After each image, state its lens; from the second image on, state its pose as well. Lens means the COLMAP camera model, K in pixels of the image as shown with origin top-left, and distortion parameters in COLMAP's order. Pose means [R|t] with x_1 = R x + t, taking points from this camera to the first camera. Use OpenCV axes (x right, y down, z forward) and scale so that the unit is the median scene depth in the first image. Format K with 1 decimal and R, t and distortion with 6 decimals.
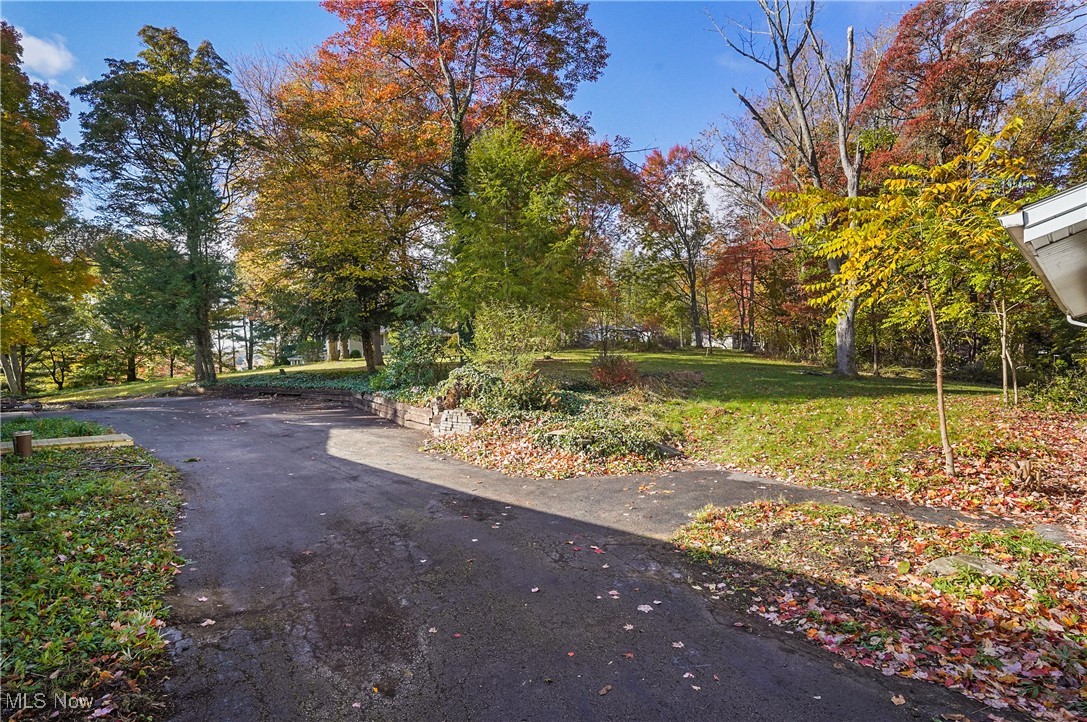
lens RADIAL K [[560.8, 0, 532.7], [0, 560.8, 366.2], [0, 0, 1]] dist [-0.051840, 0.020895]
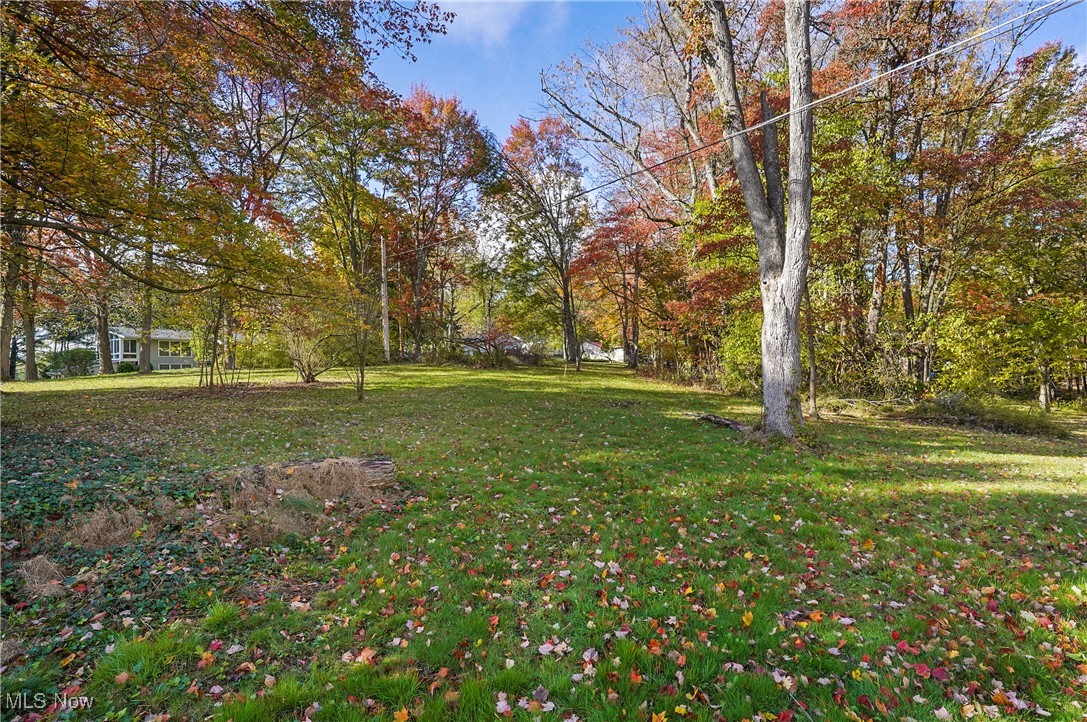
lens RADIAL K [[560.8, 0, 540.3], [0, 560.8, 364.1], [0, 0, 1]] dist [-0.051840, 0.020895]
pose [[0.983271, 0.000651, 0.182147, 0.103567], [0.003623, 0.999726, -0.023127, -0.012099], [-0.182112, 0.023400, 0.982999, 0.212083]]
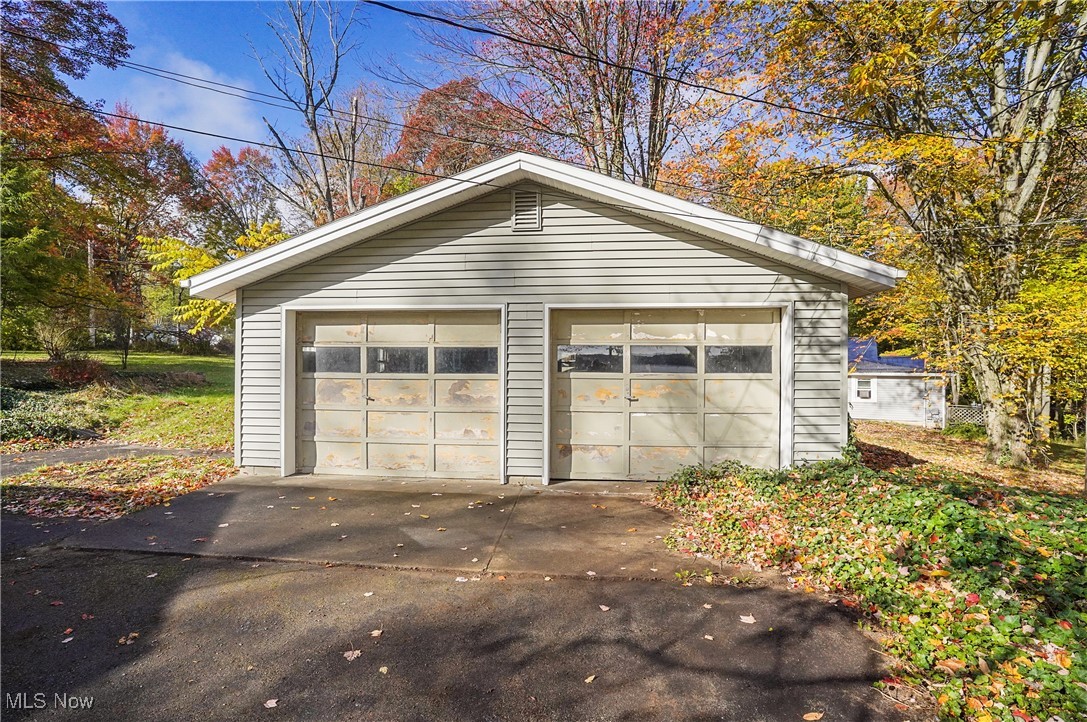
lens RADIAL K [[560.8, 0, 535.1], [0, 560.8, 362.2], [0, 0, 1]] dist [-0.051840, 0.020895]
pose [[0.768536, 0.015486, 0.639619, 0.034280], [-0.002877, 0.999781, -0.020749, 0.002942], [-0.639800, 0.014106, 0.768412, -0.075121]]
